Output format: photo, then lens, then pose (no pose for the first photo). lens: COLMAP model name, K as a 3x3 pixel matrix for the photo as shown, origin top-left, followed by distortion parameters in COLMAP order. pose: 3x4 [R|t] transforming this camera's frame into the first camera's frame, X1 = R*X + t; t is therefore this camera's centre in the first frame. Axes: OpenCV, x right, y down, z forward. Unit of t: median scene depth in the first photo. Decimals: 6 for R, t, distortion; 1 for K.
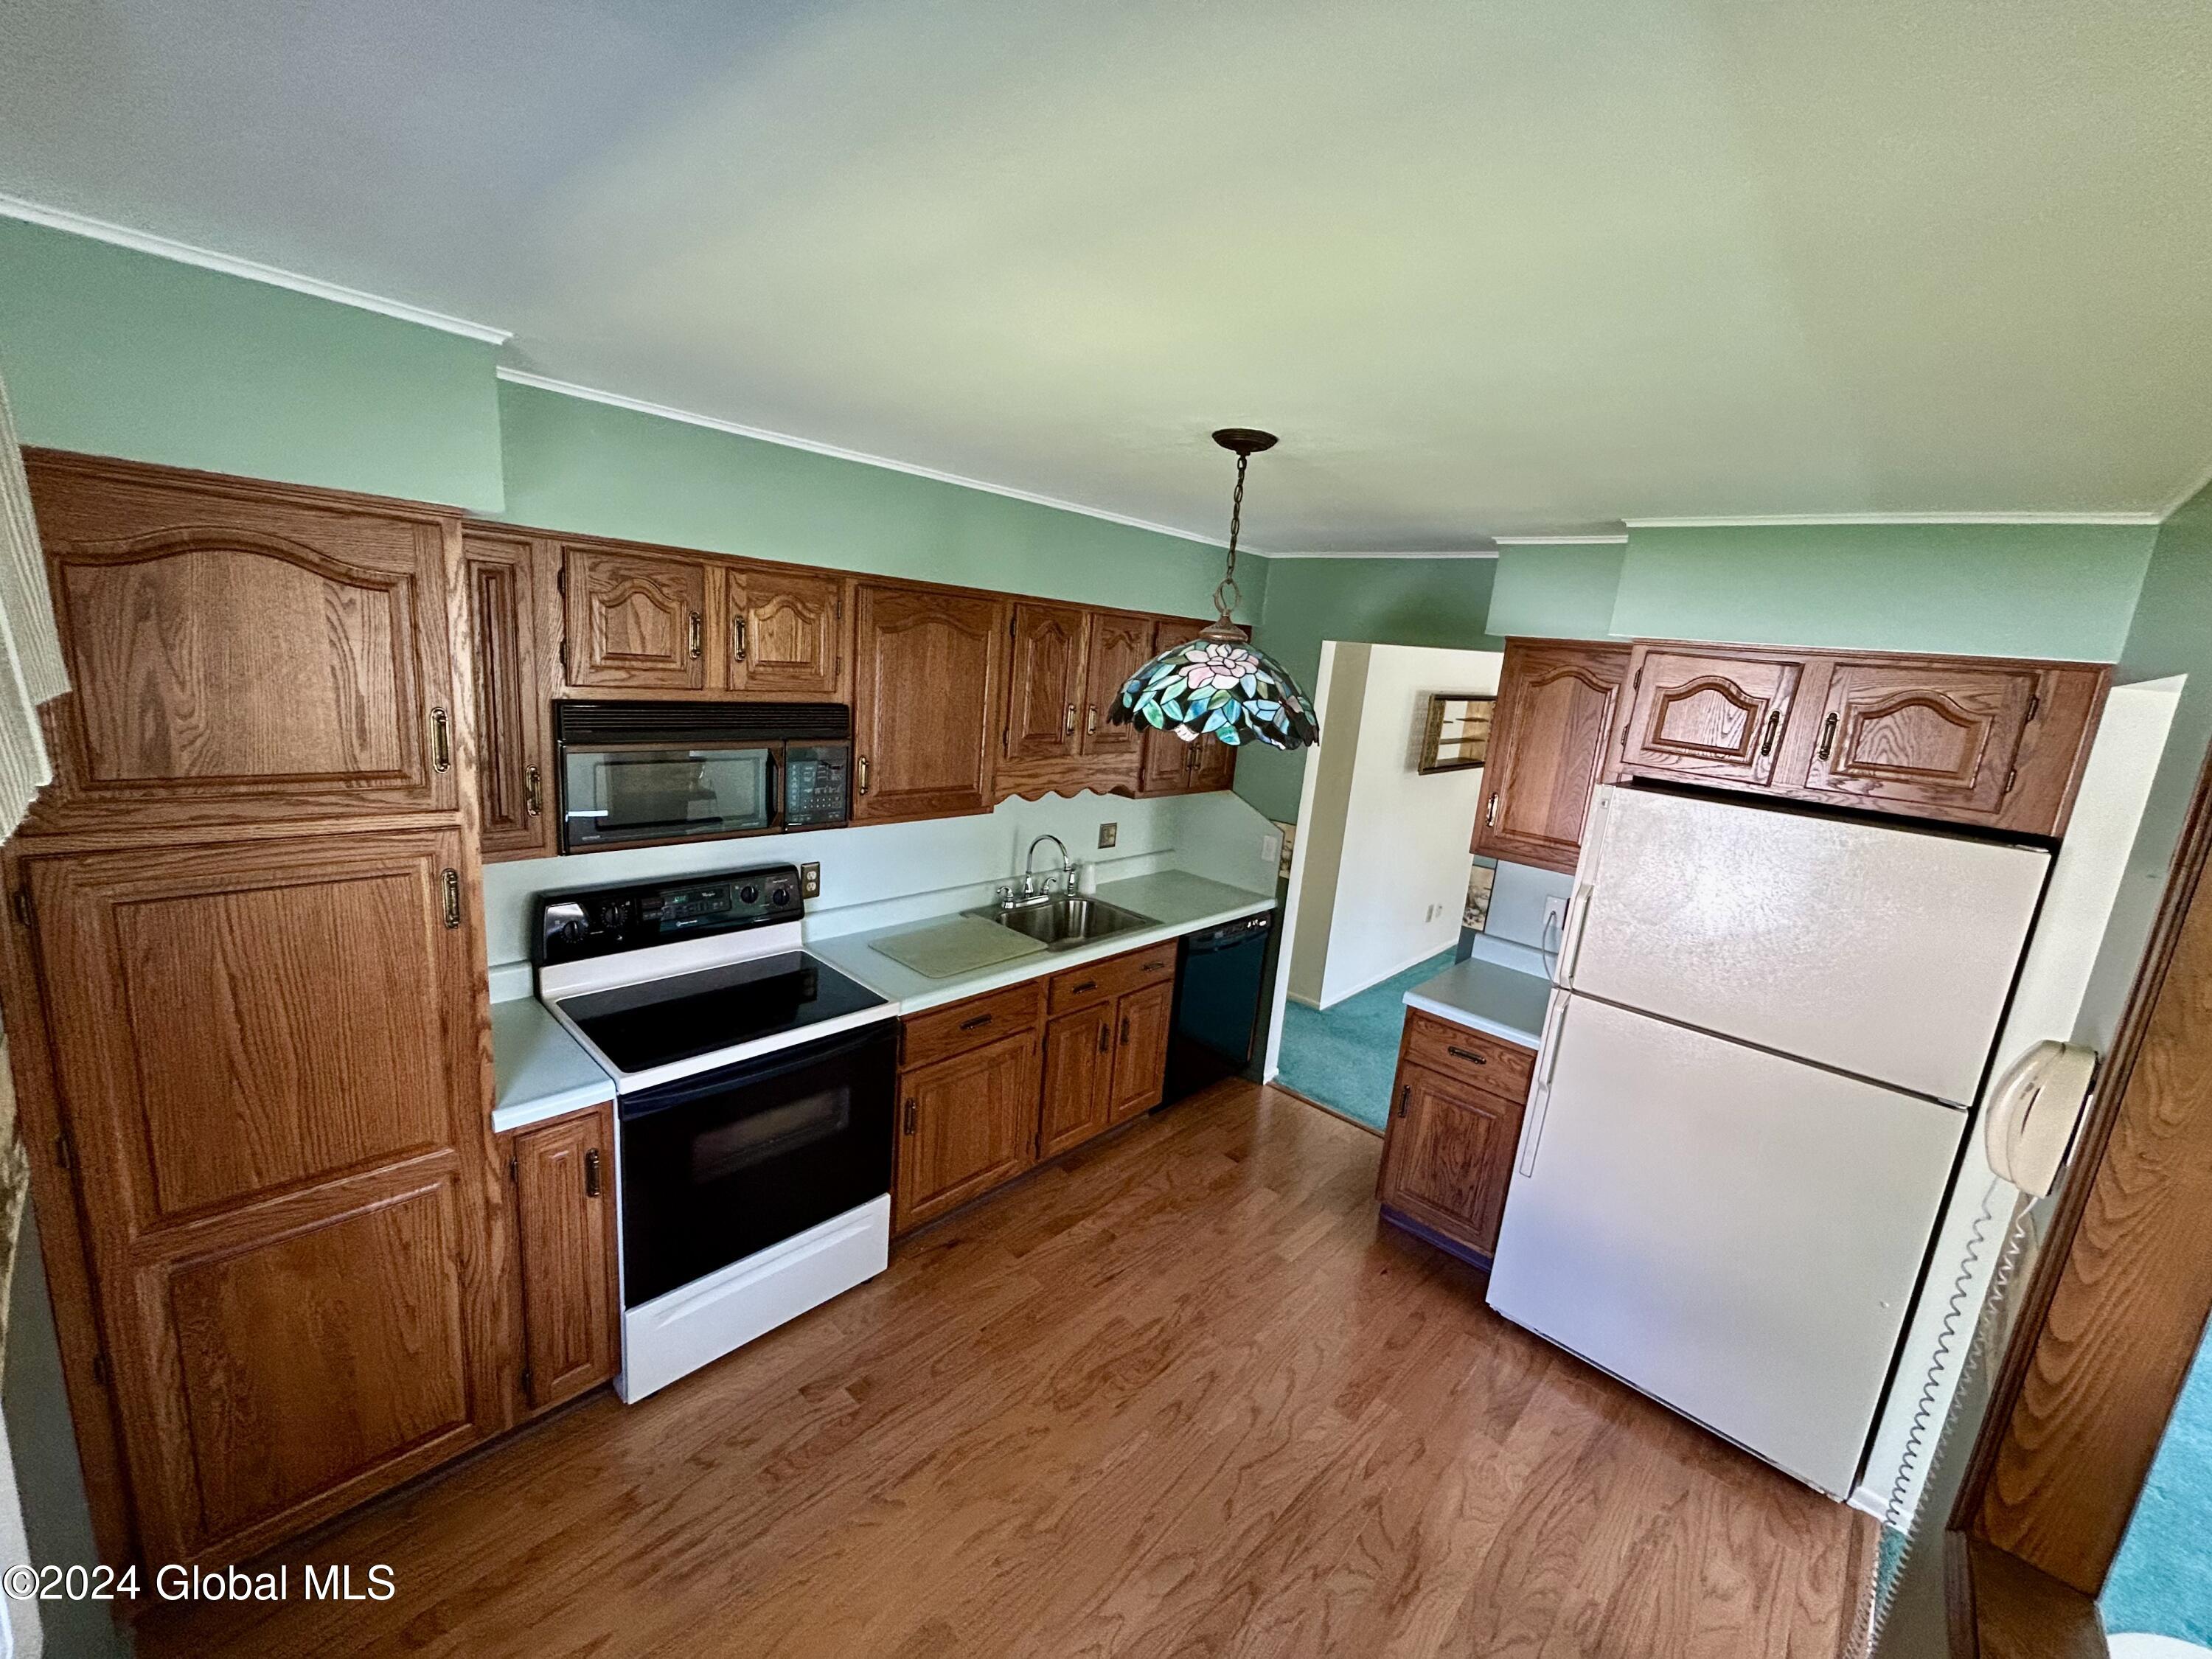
lens RADIAL K [[890.9, 0, 1103.4], [0, 890.9, 822.9], [0, 0, 1]] dist [-0.000759, -0.000240]
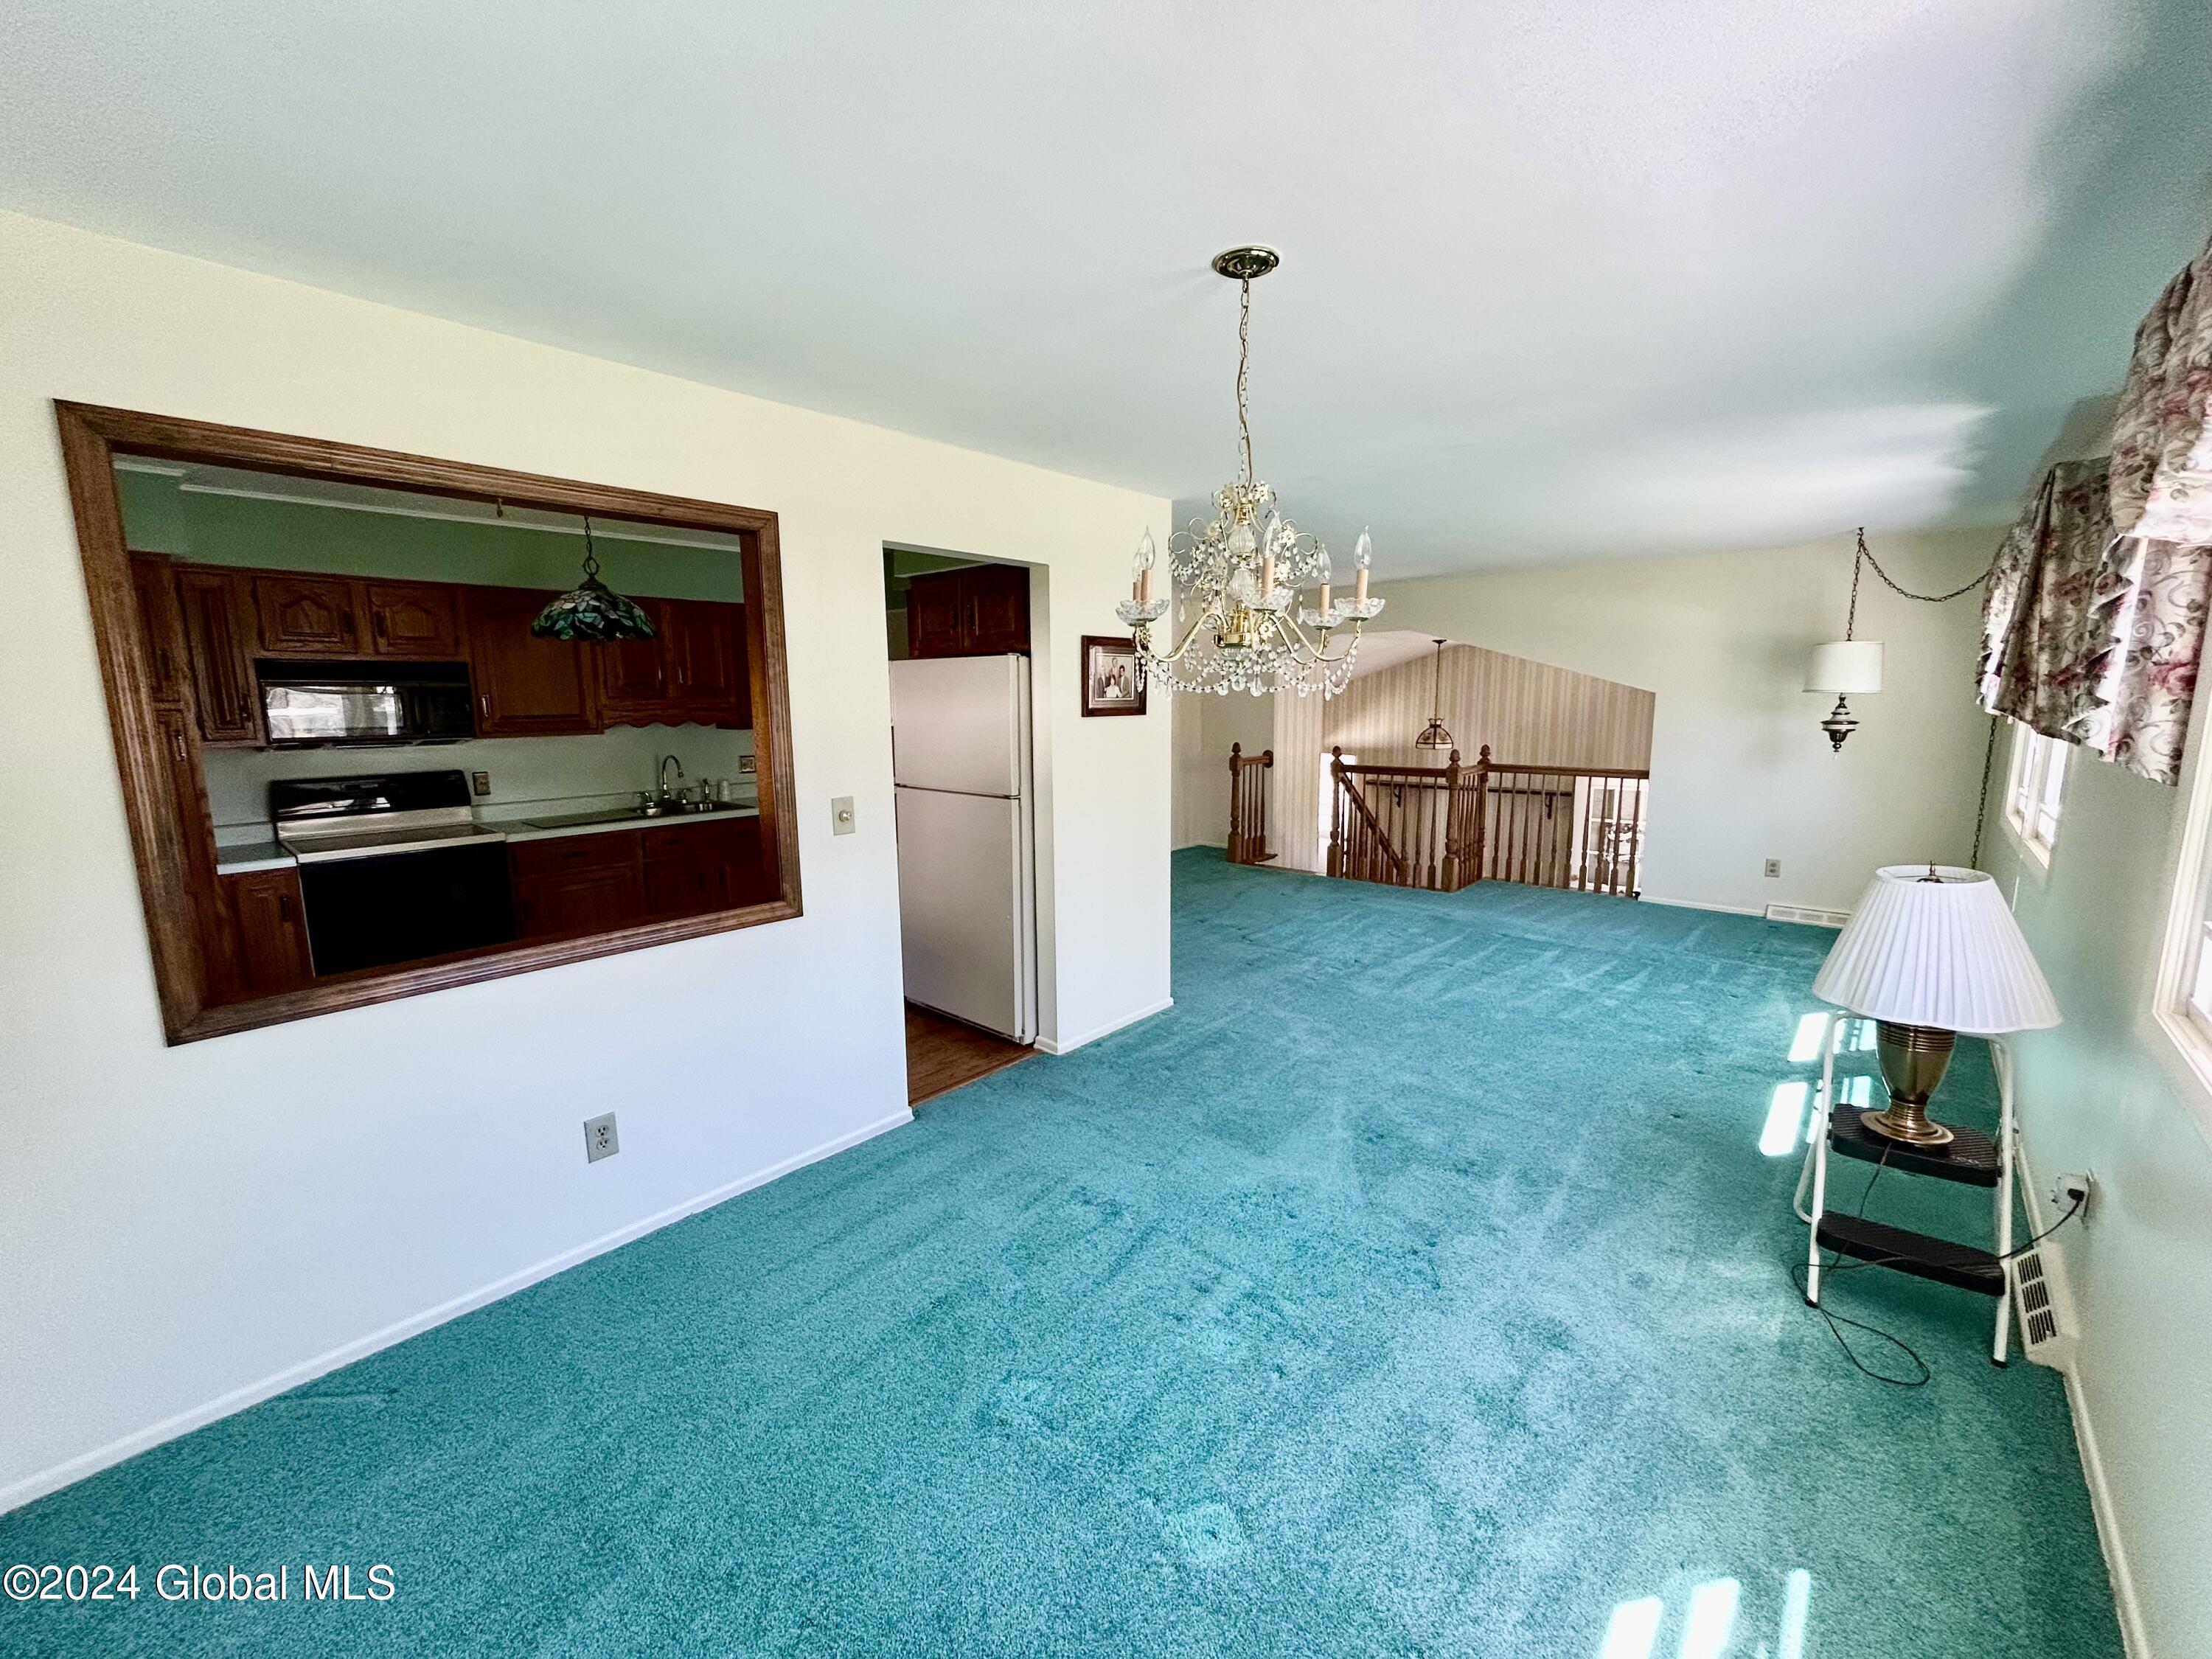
lens RADIAL K [[890.9, 0, 1107.3], [0, 890.9, 837.7], [0, 0, 1]] dist [-0.000759, -0.000240]
pose [[0.995575, -0.093692, -0.007251, 1.119360], [0.093255, 0.994546, -0.046706, 0.481964], [0.011588, 0.045823, 0.998882, -0.806214]]
